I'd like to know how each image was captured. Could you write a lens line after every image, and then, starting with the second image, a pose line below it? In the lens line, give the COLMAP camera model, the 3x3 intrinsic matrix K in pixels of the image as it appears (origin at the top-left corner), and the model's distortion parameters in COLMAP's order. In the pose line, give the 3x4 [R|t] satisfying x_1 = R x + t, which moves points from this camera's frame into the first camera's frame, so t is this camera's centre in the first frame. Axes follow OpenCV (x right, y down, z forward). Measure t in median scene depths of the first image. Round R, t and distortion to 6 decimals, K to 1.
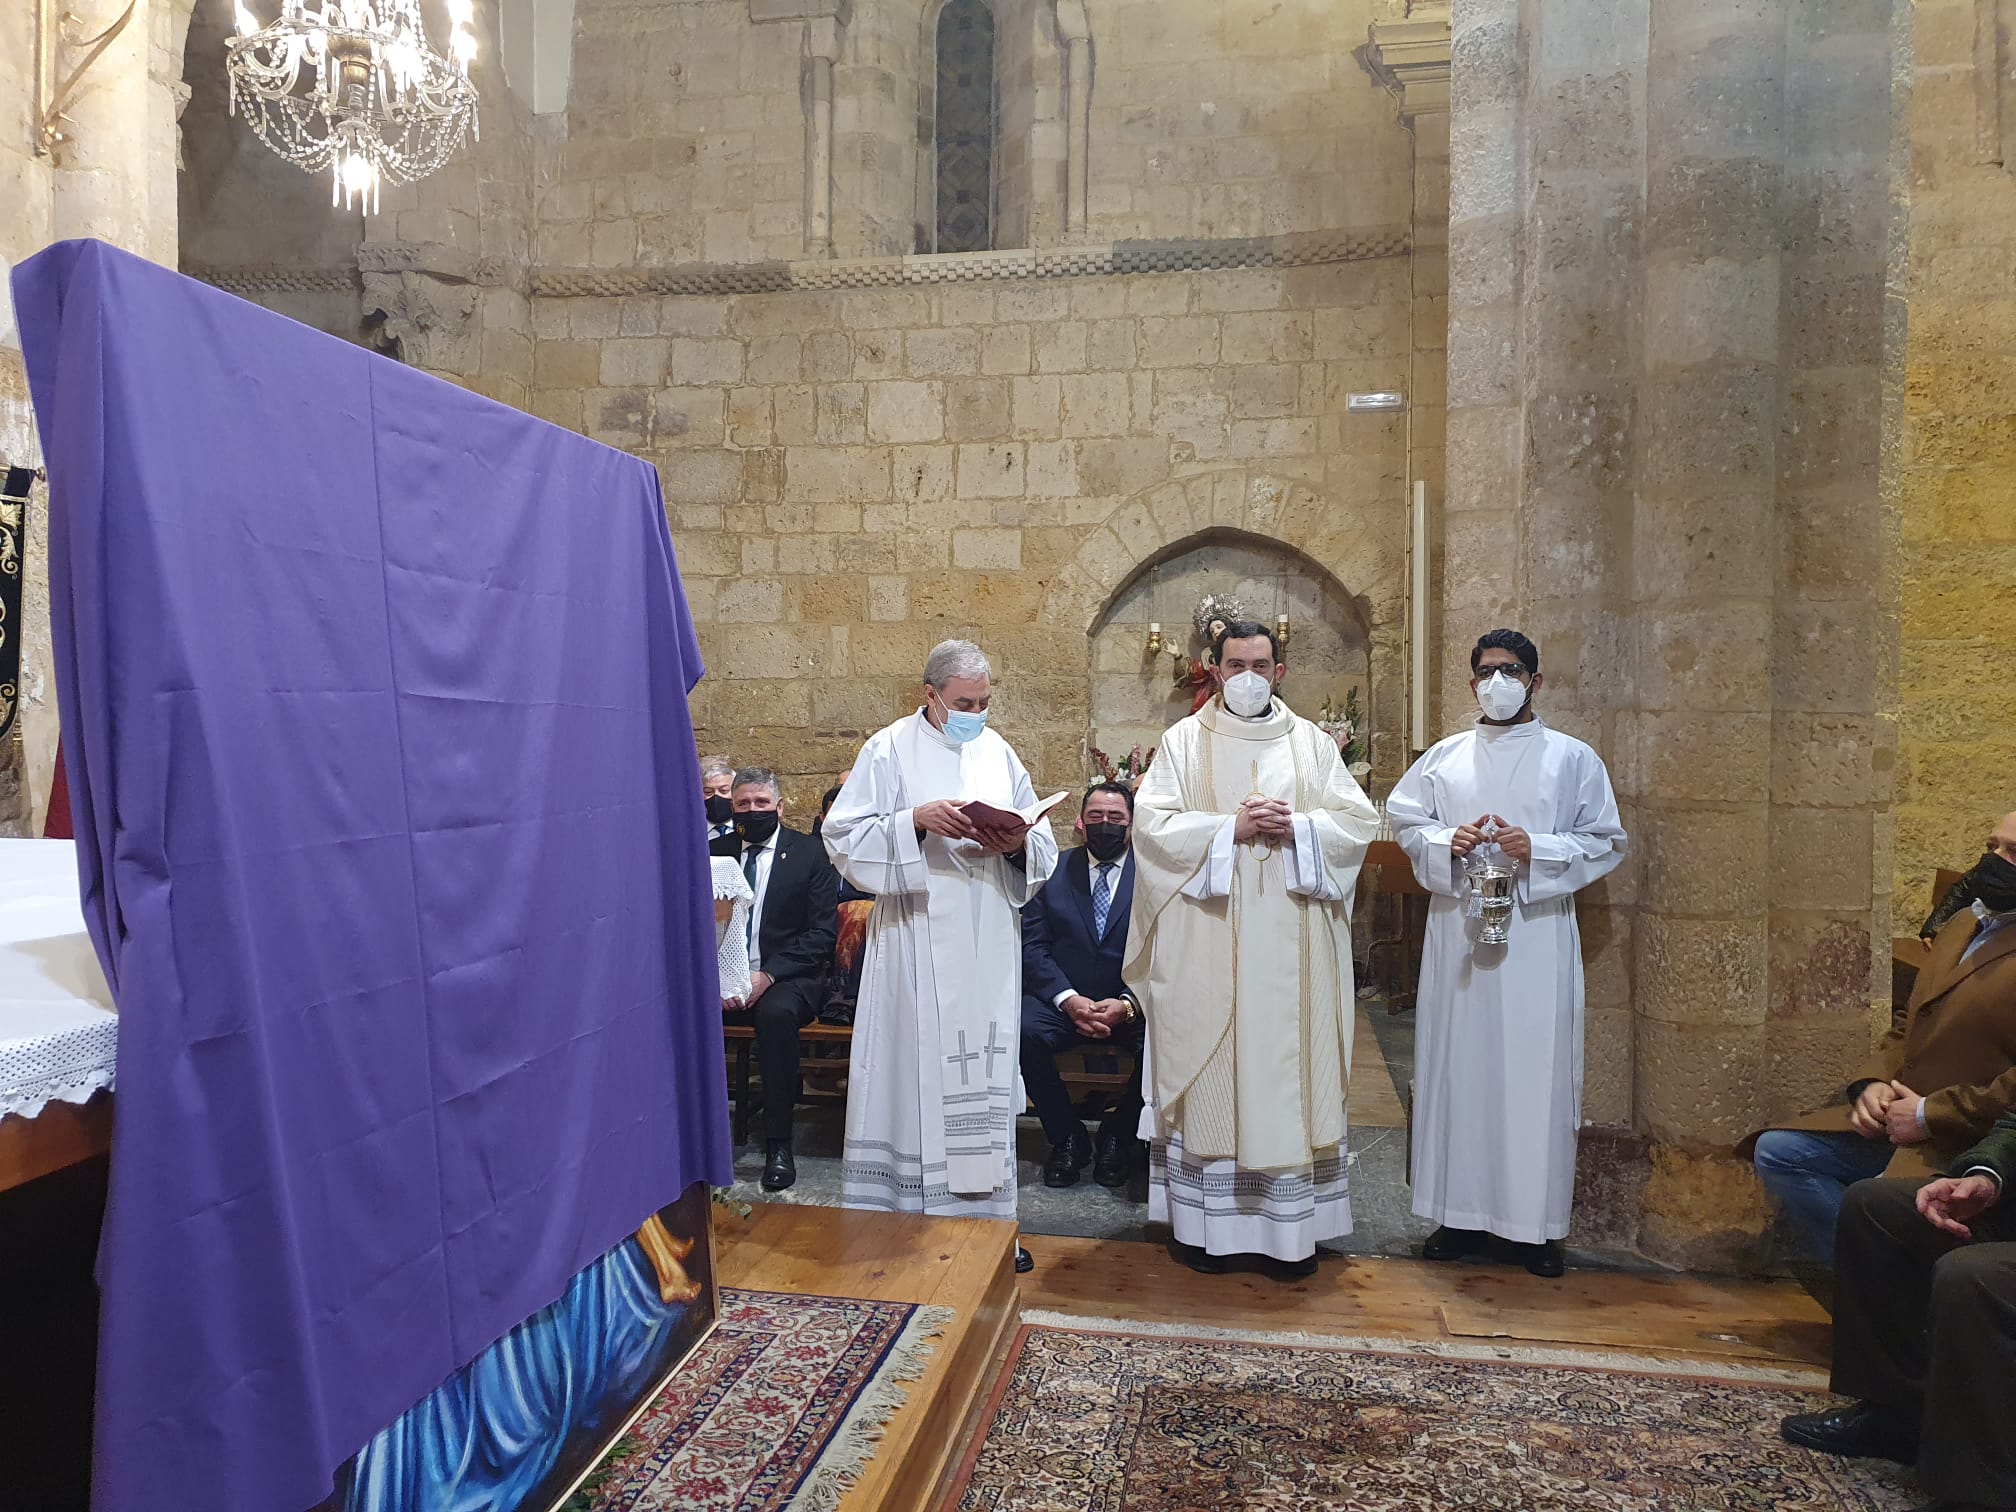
lens RADIAL K [[1560.3, 0, 979.7], [0, 1560.3, 741.3], [0, 0, 1]] dist [0.024418, -0.007569]
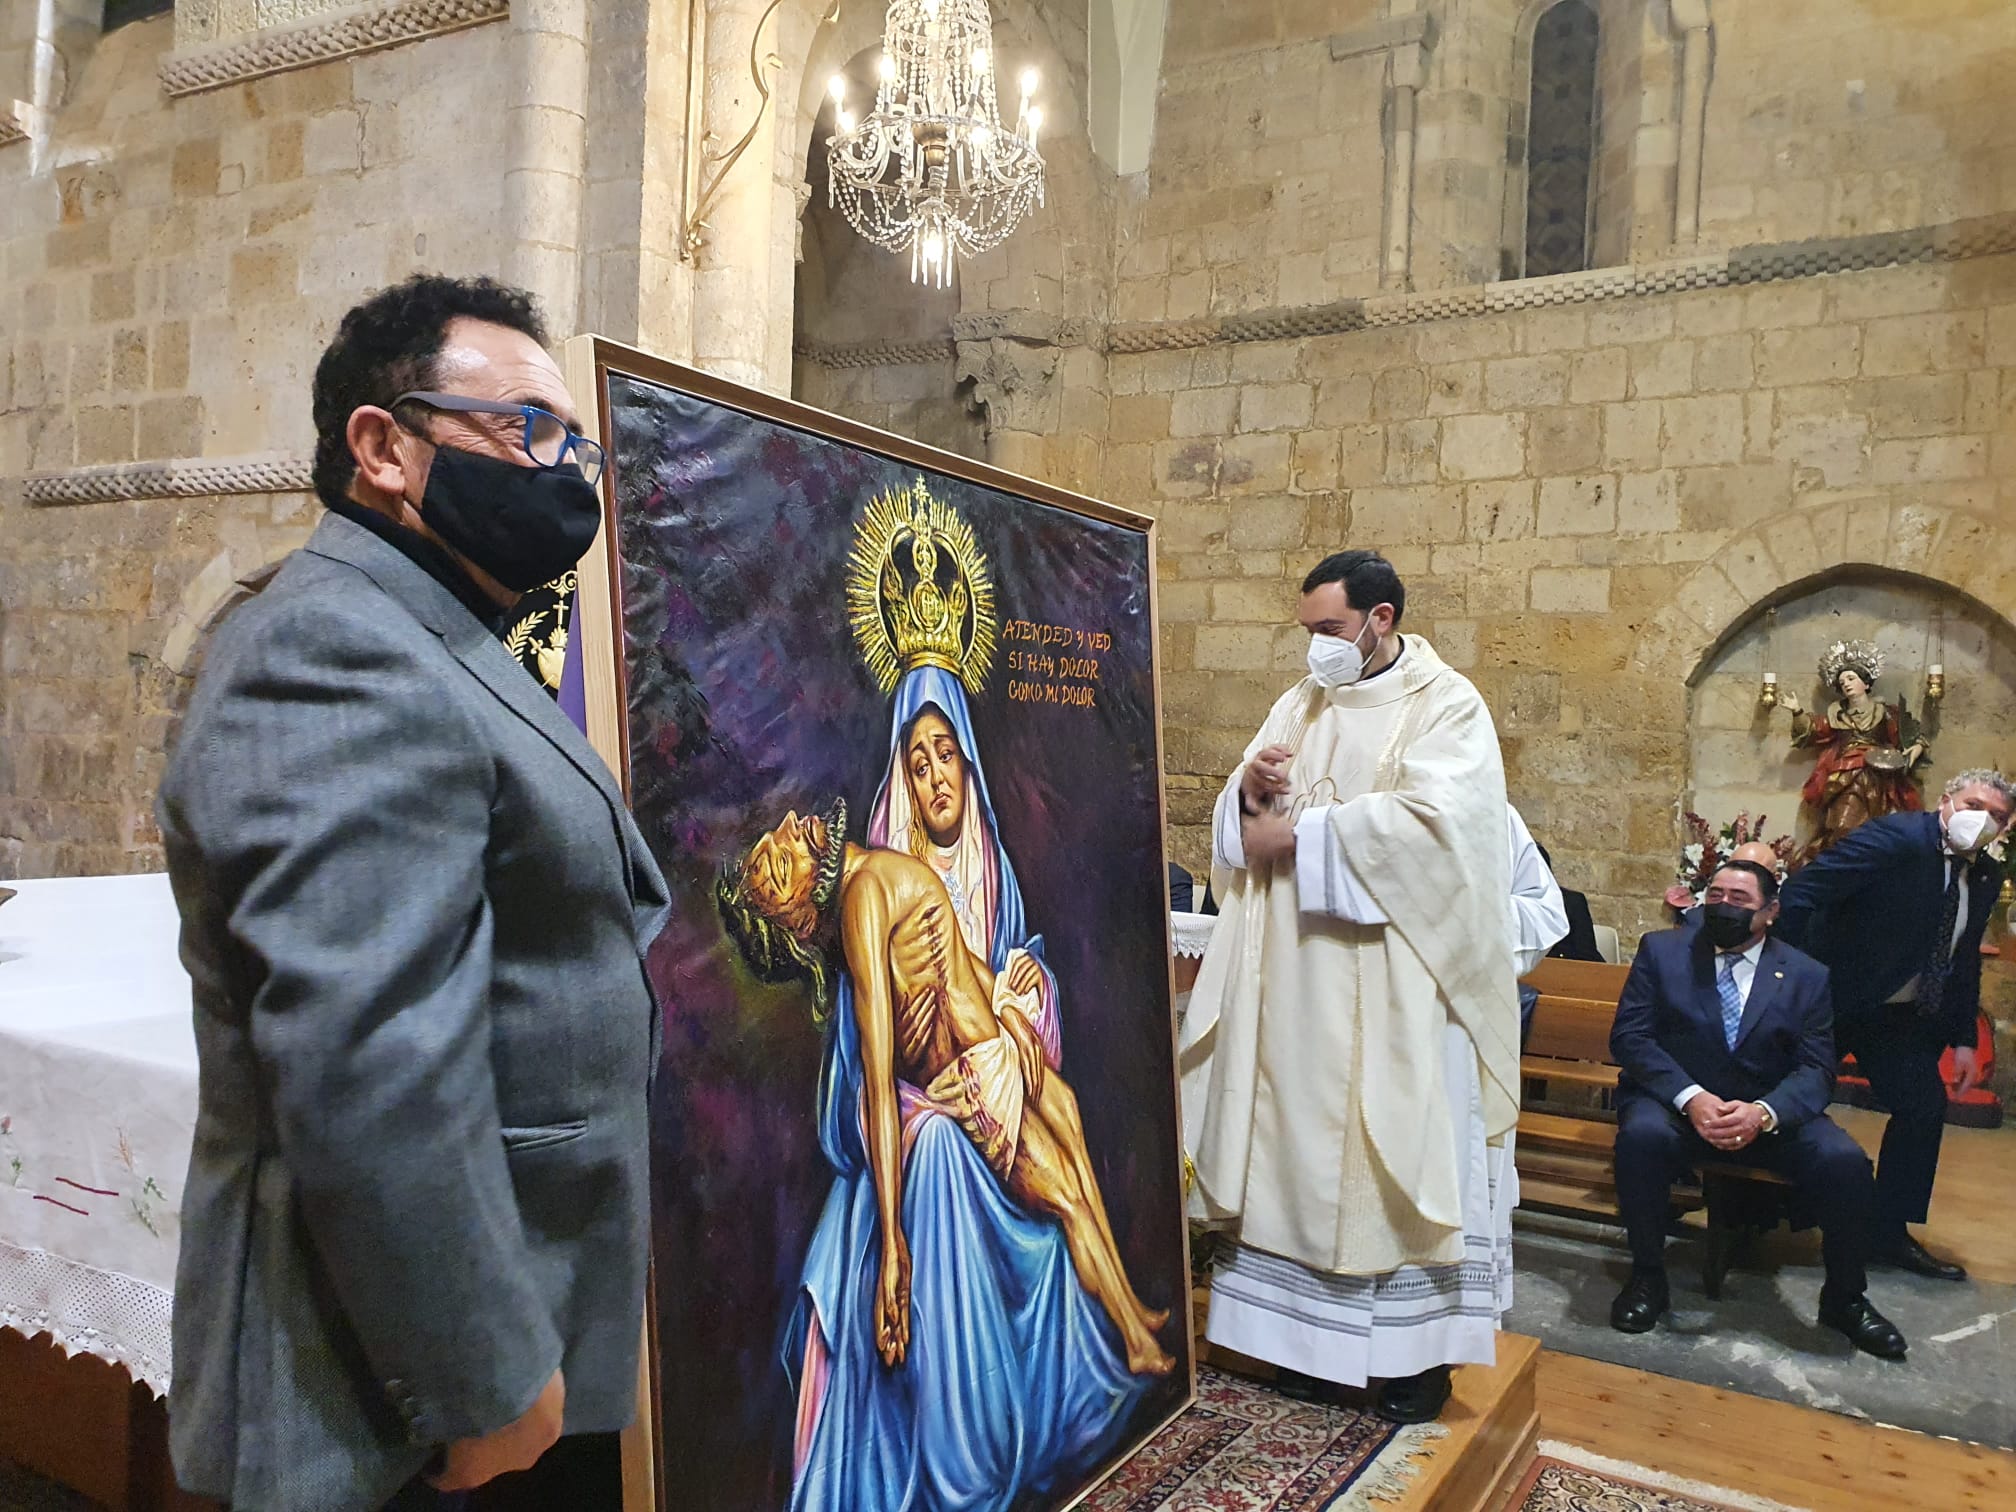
lens RADIAL K [[1560.3, 0, 1008.0], [0, 1560.3, 765.7], [0, 0, 1]] dist [0.024418, -0.007569]
pose [[0.937617, 0.029150, -0.346445, 0.031968], [-0.033248, 0.999430, -0.005891, -0.007293], [0.346076, 0.017042, 0.938052, 0.028114]]
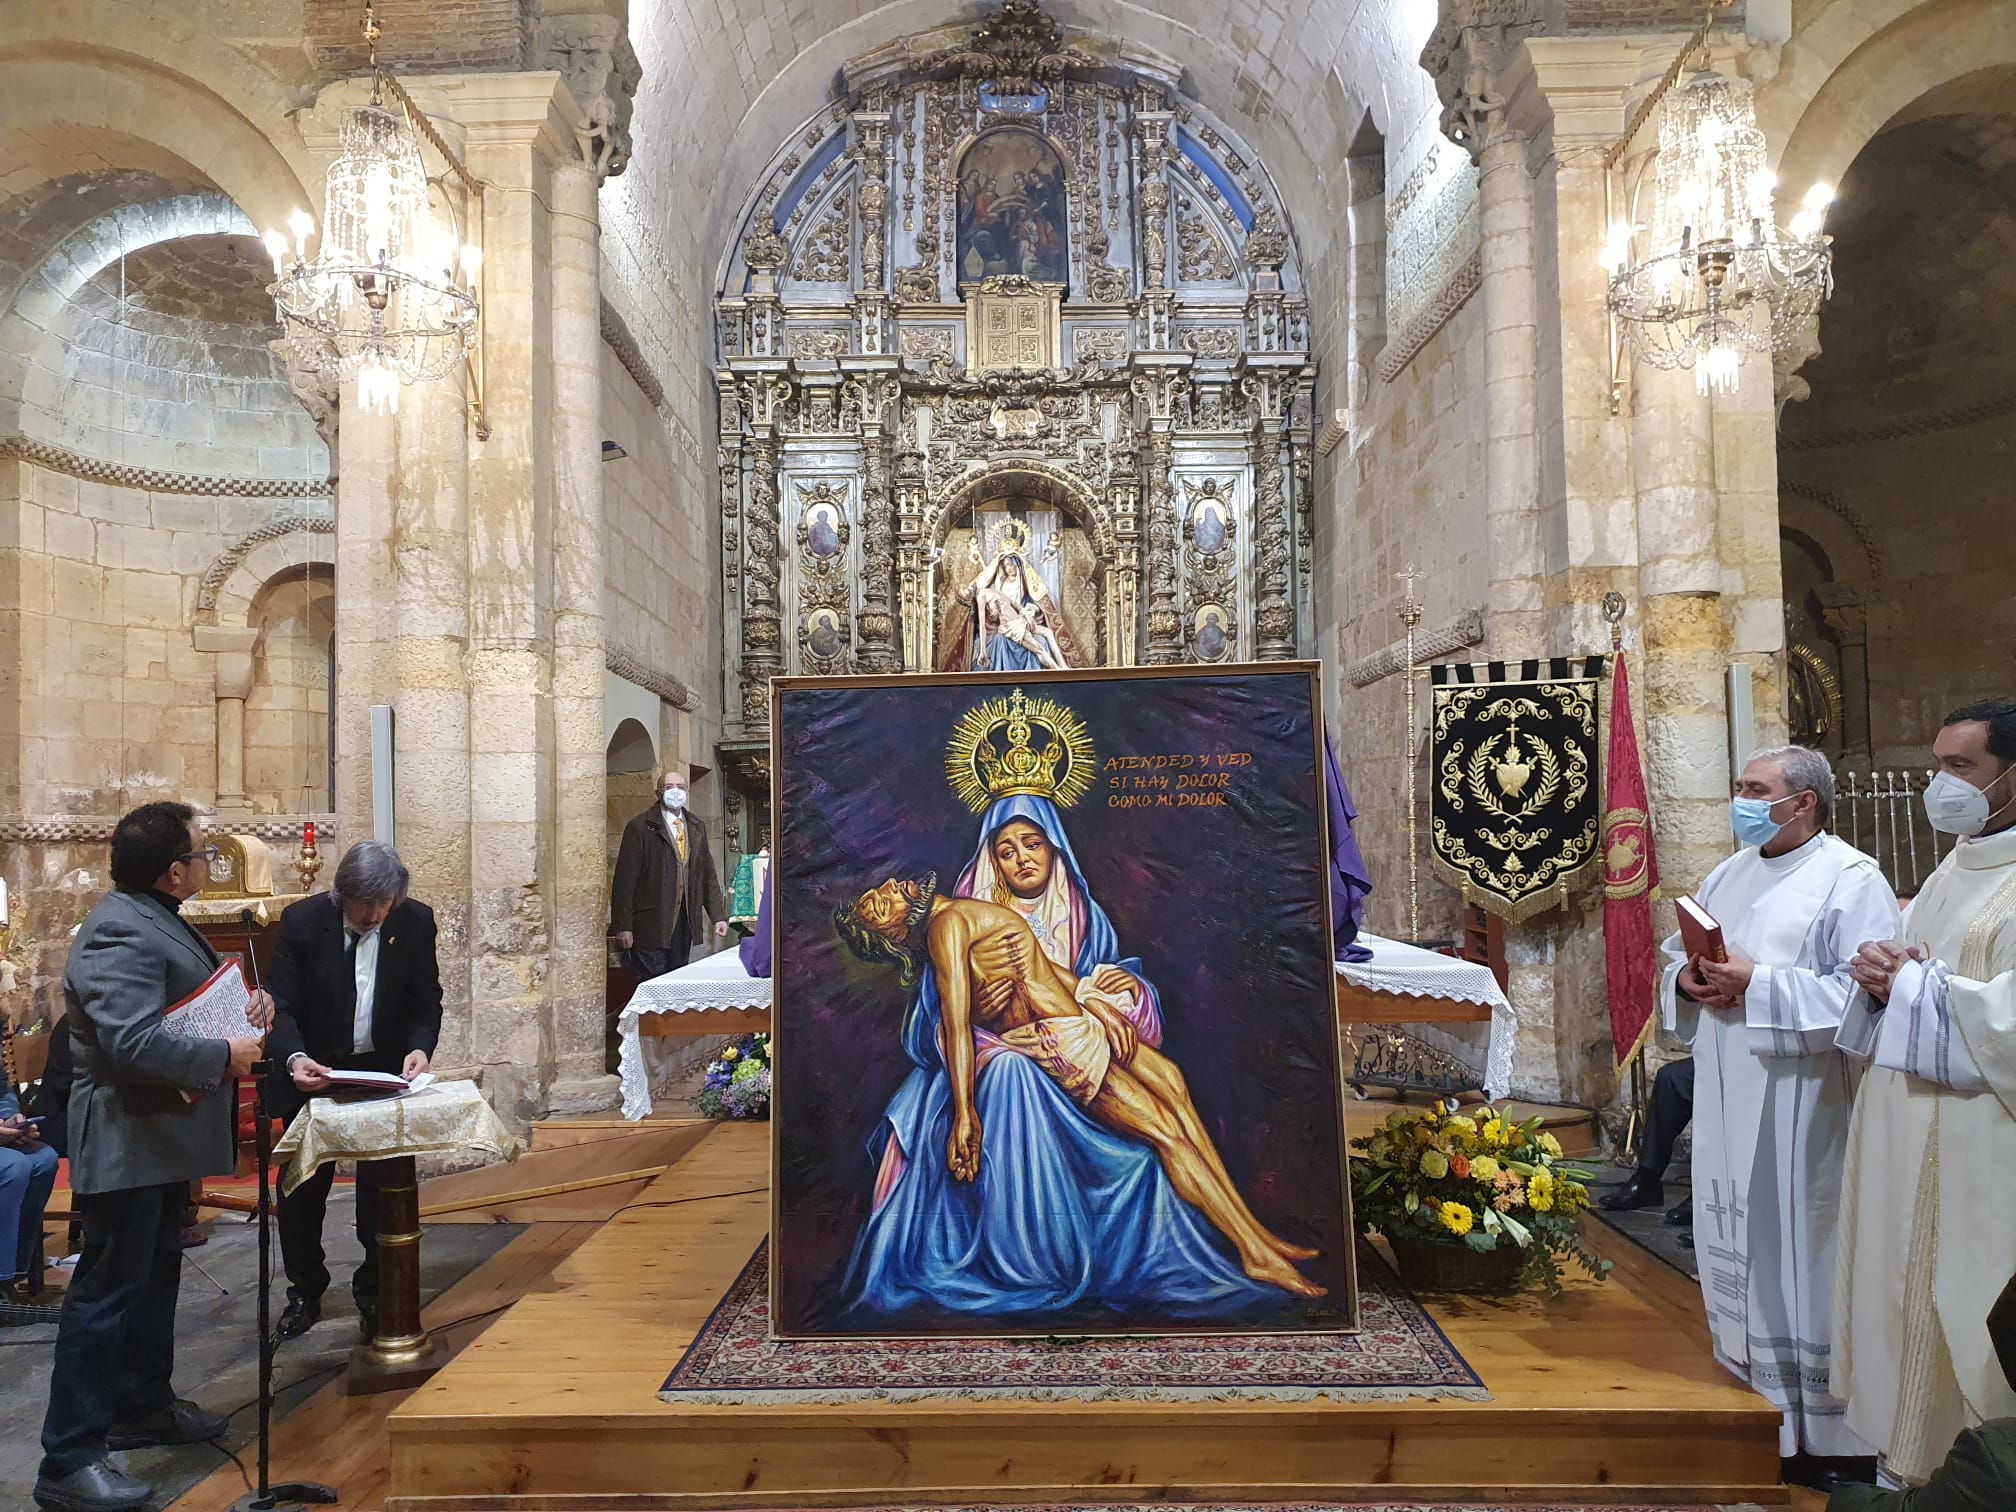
lens RADIAL K [[1560.3, 0, 966.1], [0, 1560.3, 766.8], [0, 0, 1]] dist [0.024418, -0.007569]
pose [[0.138770, -0.062436, -0.988354, 0.676806], [0.008023, 0.998049, -0.061922, -0.003333], [0.990292, 0.000664, 0.139001, 0.329761]]
